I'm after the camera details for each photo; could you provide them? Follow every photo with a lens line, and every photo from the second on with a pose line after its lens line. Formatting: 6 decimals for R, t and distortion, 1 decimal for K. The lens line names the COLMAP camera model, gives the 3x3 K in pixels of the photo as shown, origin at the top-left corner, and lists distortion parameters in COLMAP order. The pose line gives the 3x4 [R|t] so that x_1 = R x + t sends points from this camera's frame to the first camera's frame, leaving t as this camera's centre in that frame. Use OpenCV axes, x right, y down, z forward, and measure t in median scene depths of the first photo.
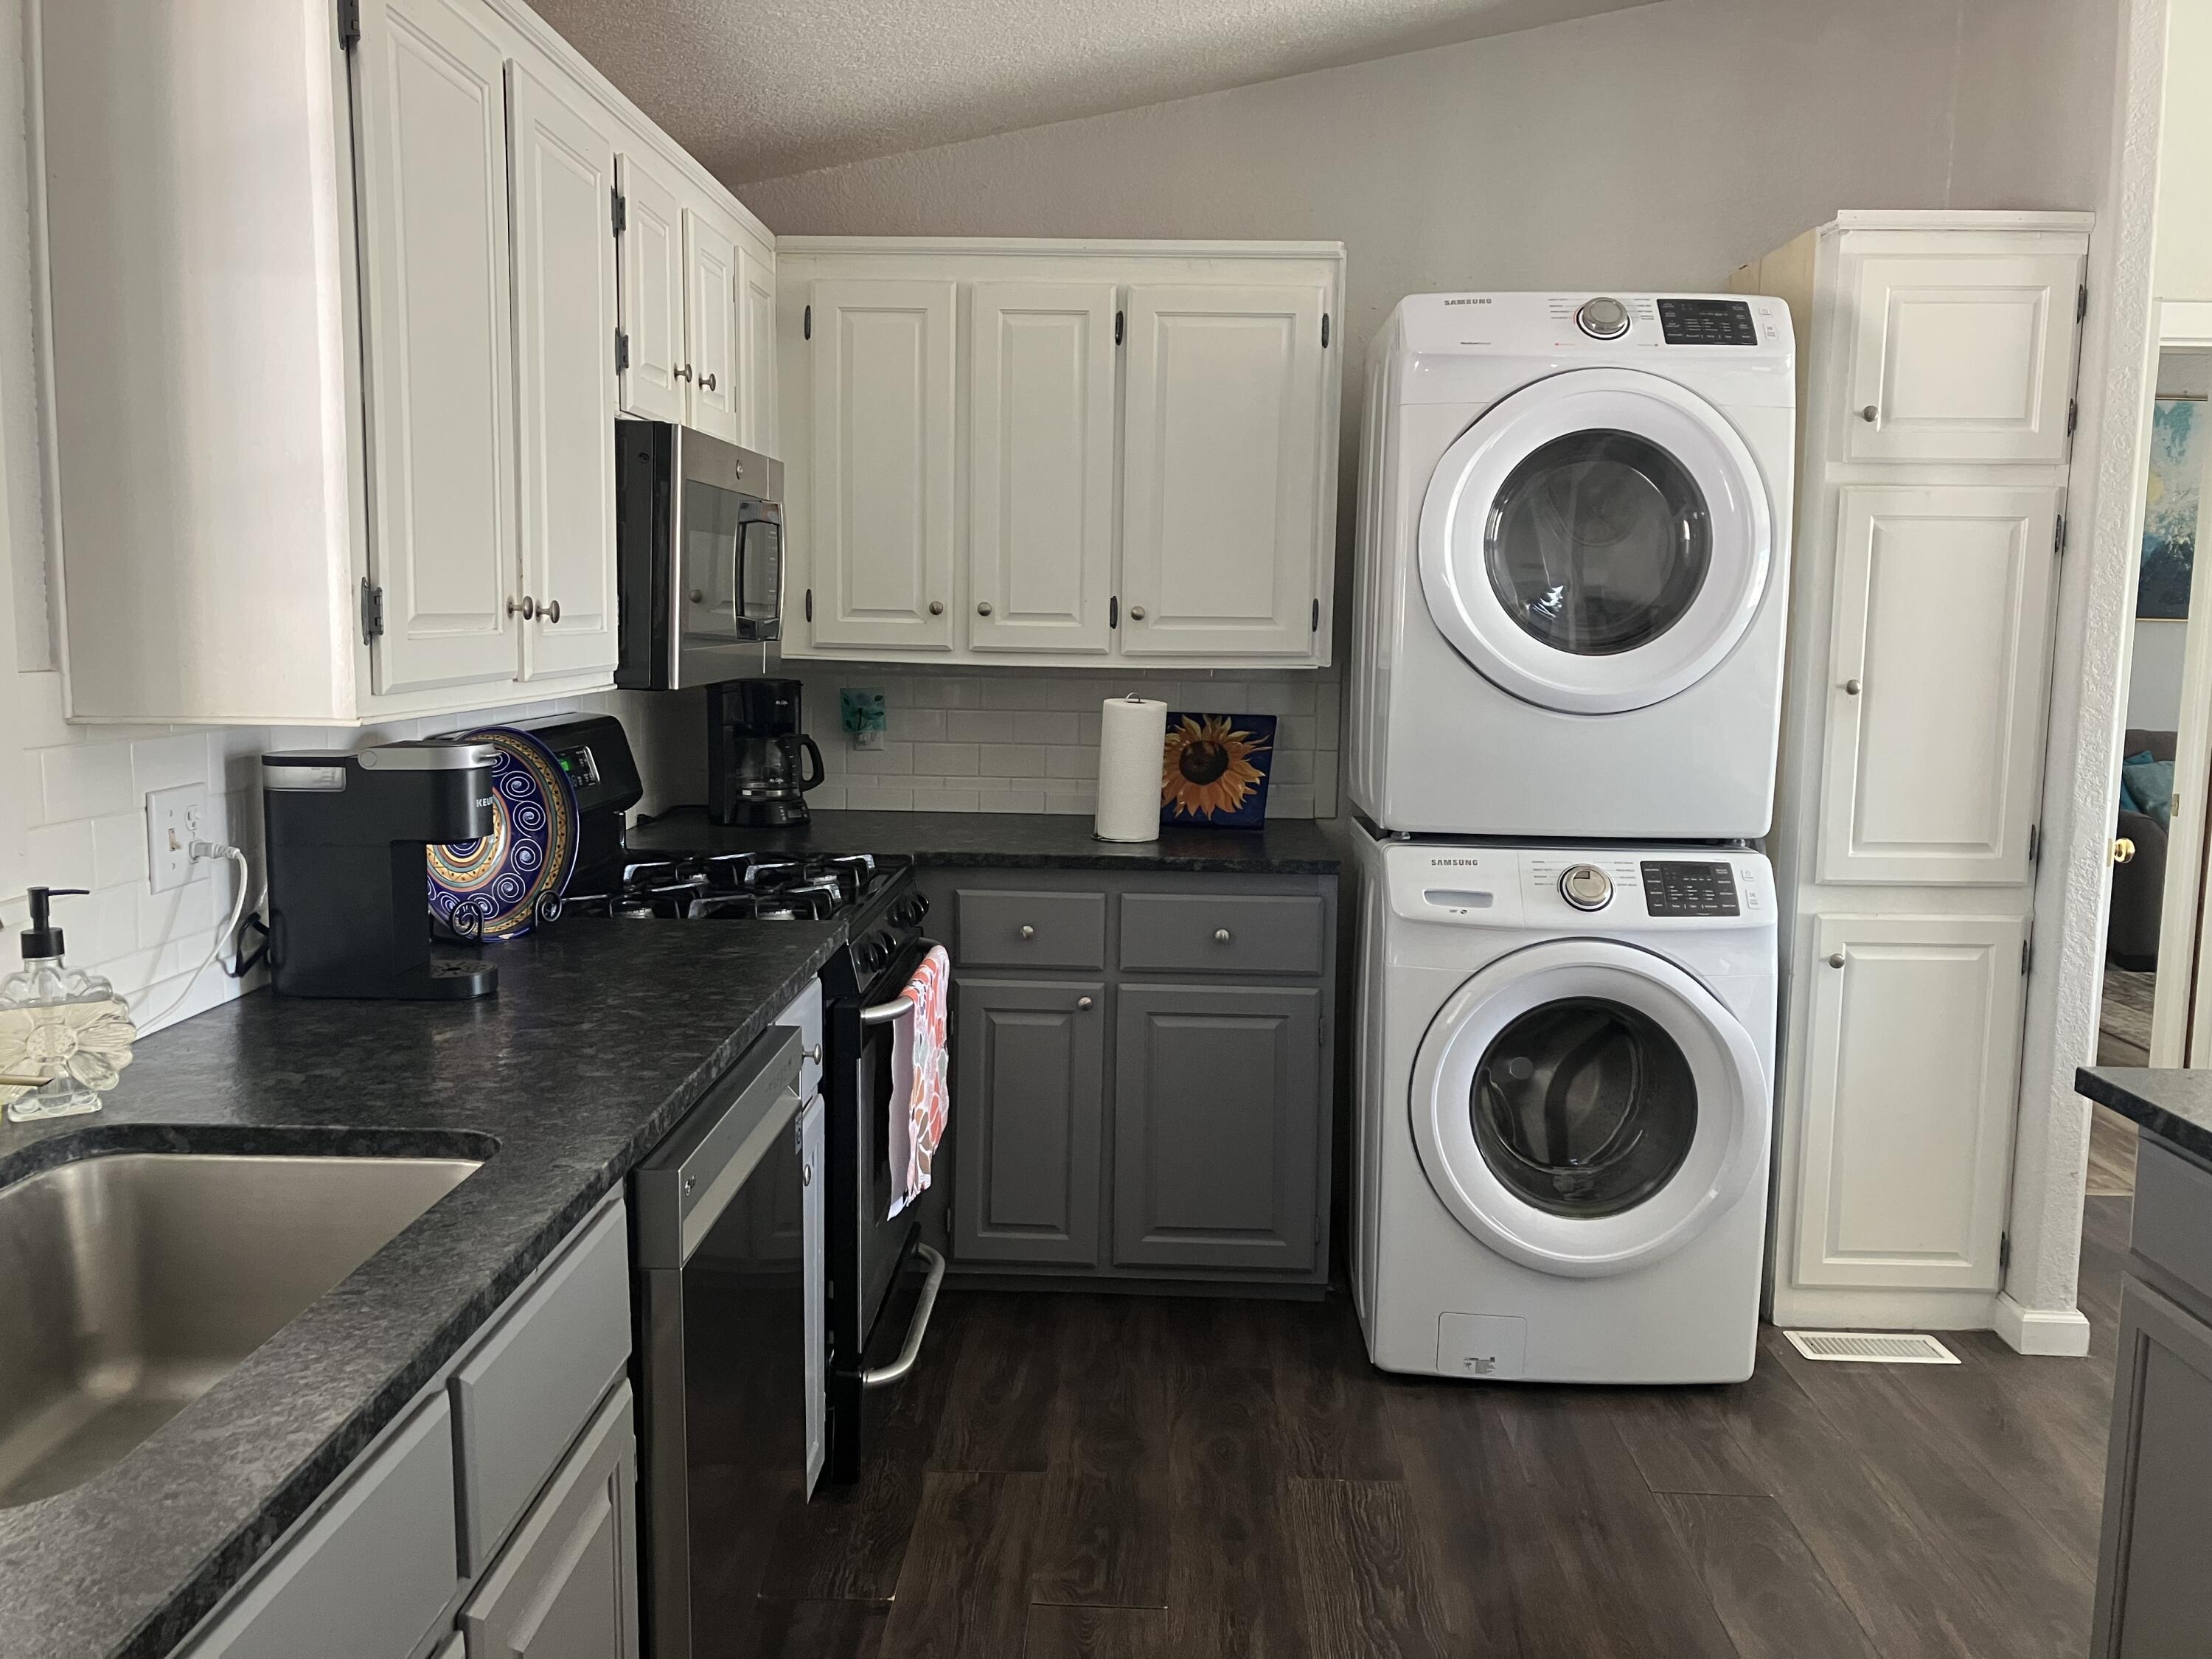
lens RADIAL K [[1814.1, 0, 1091.7], [0, 1814.1, 833.7], [0, 0, 1]] dist [0.004358, 0.001177]
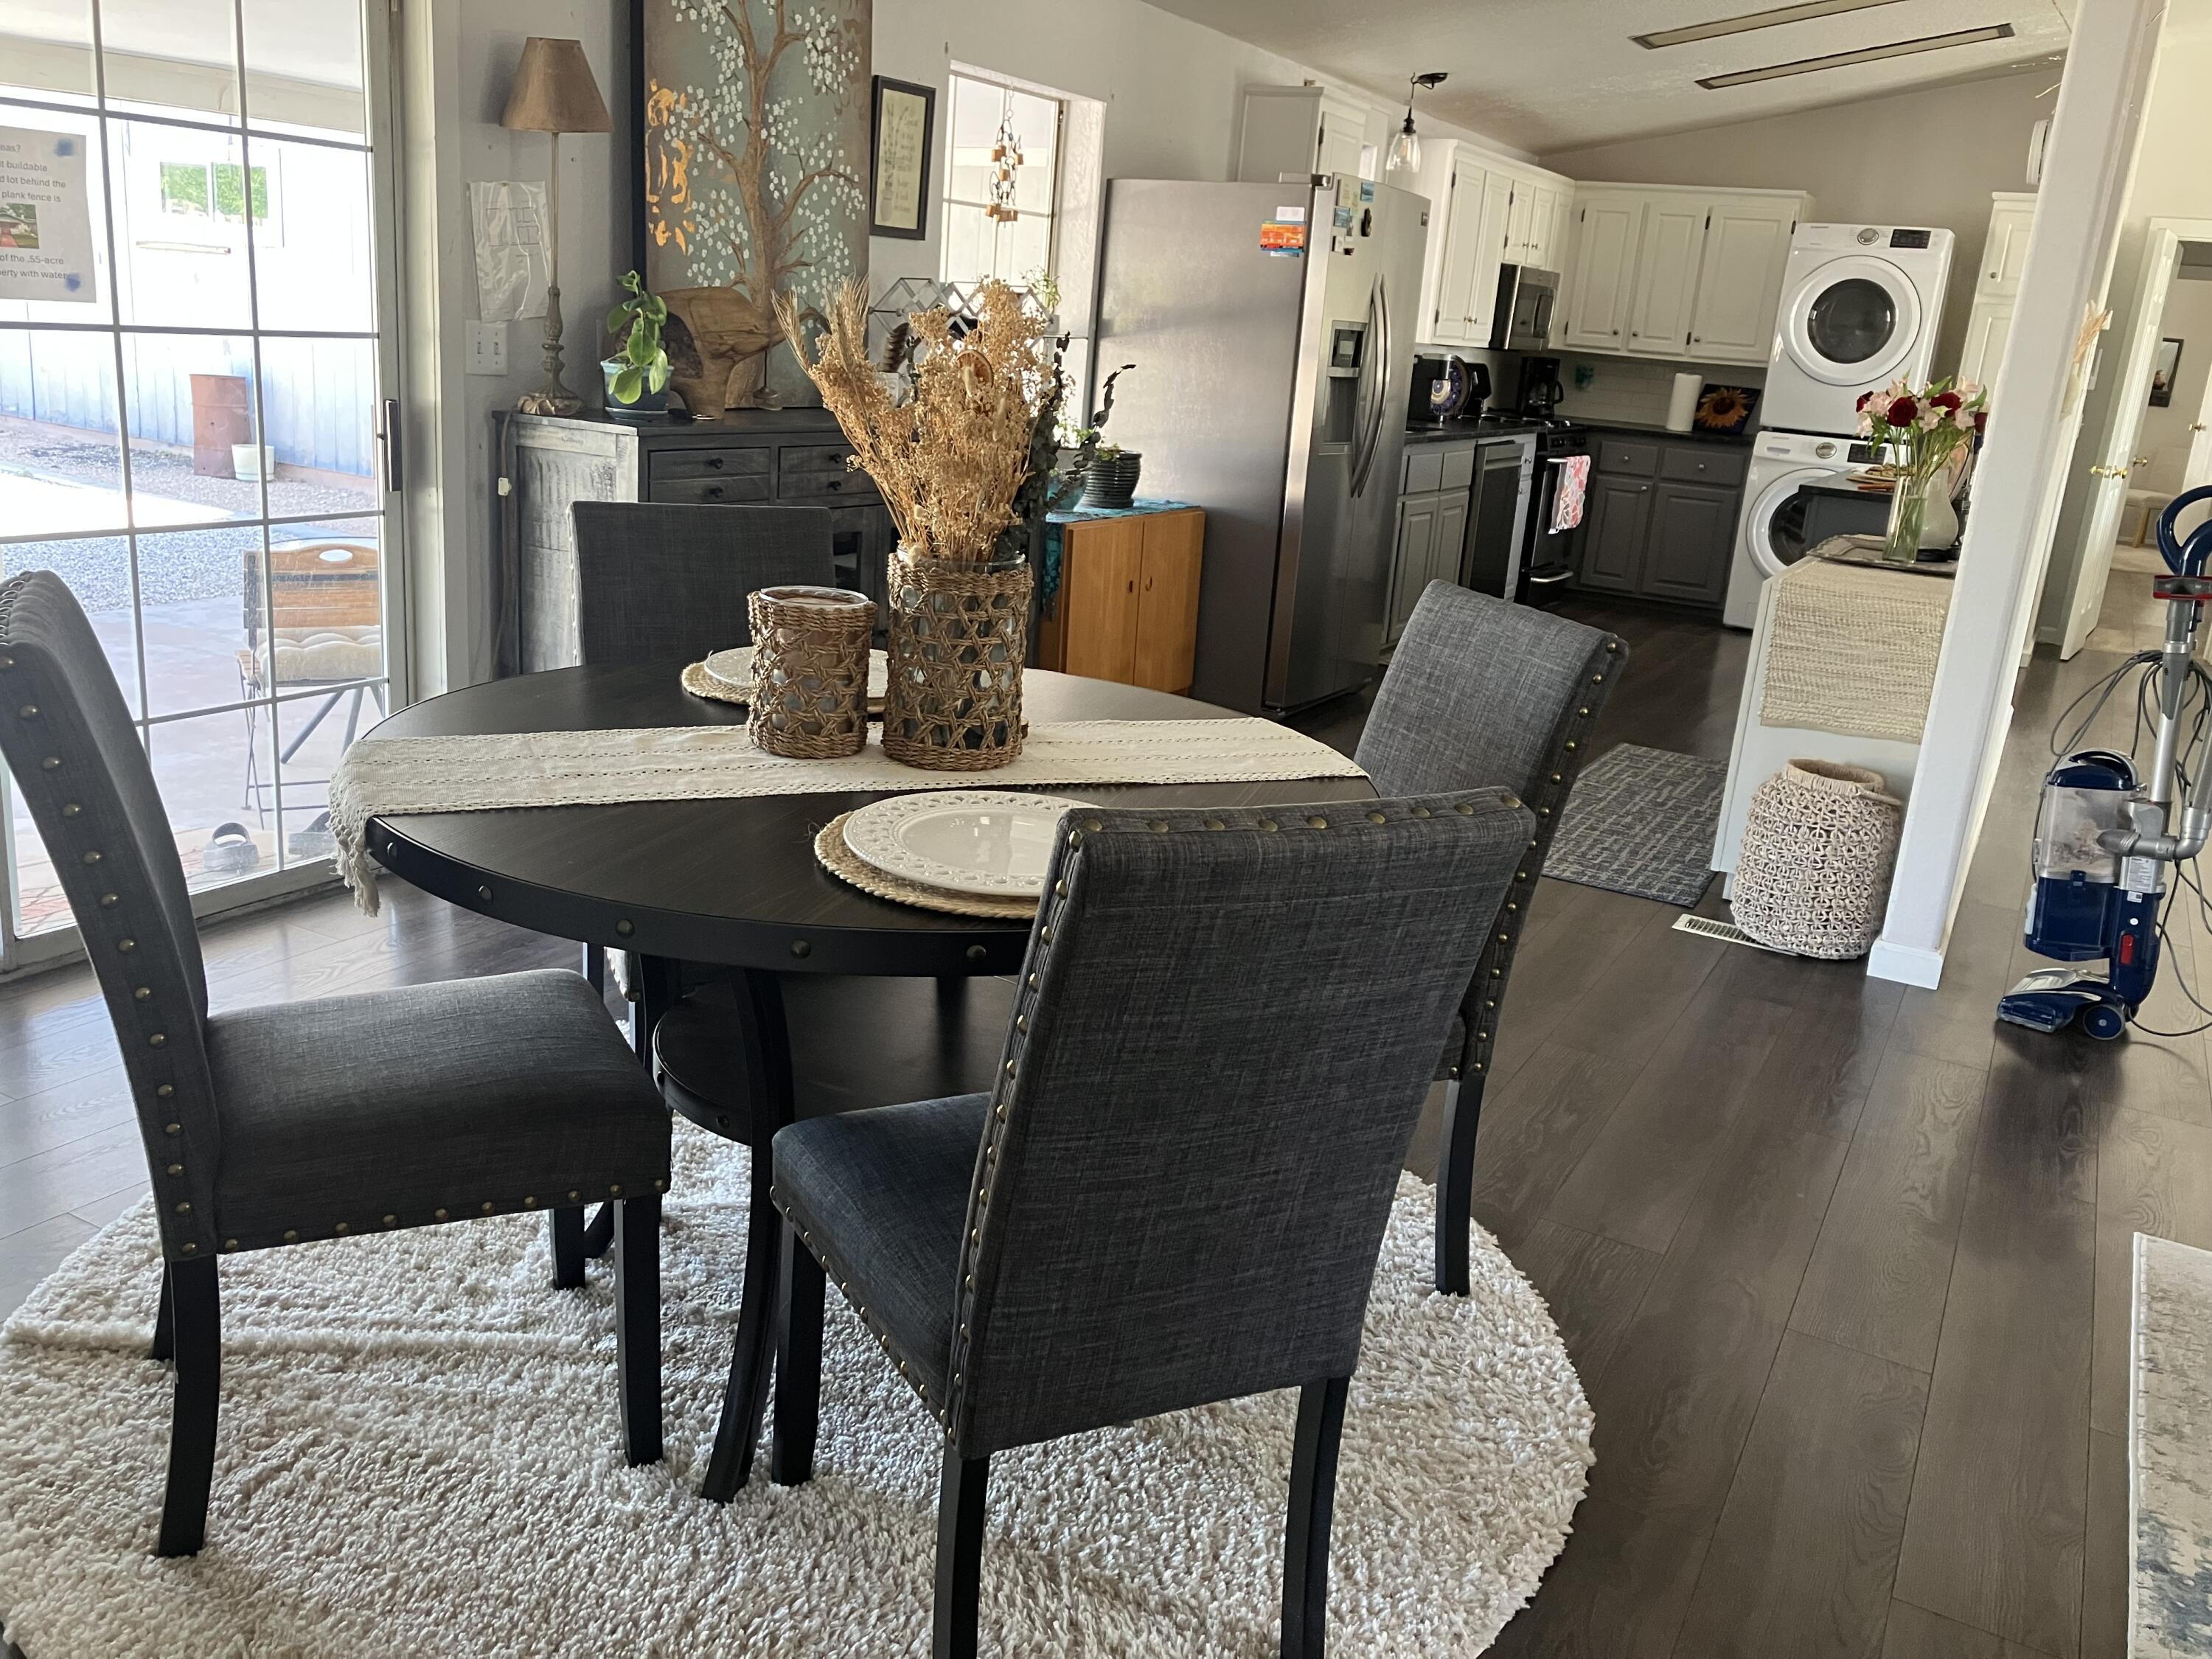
lens RADIAL K [[1814.1, 0, 1097.4], [0, 1814.1, 813.9], [0, 0, 1]] dist [0.004358, 0.001177]
pose [[0.893142, 0.174474, -0.414555, 0.473433], [-0.120514, 0.980826, 0.153159, 0.254405], [0.433328, -0.086833, 0.897043, -1.789793]]
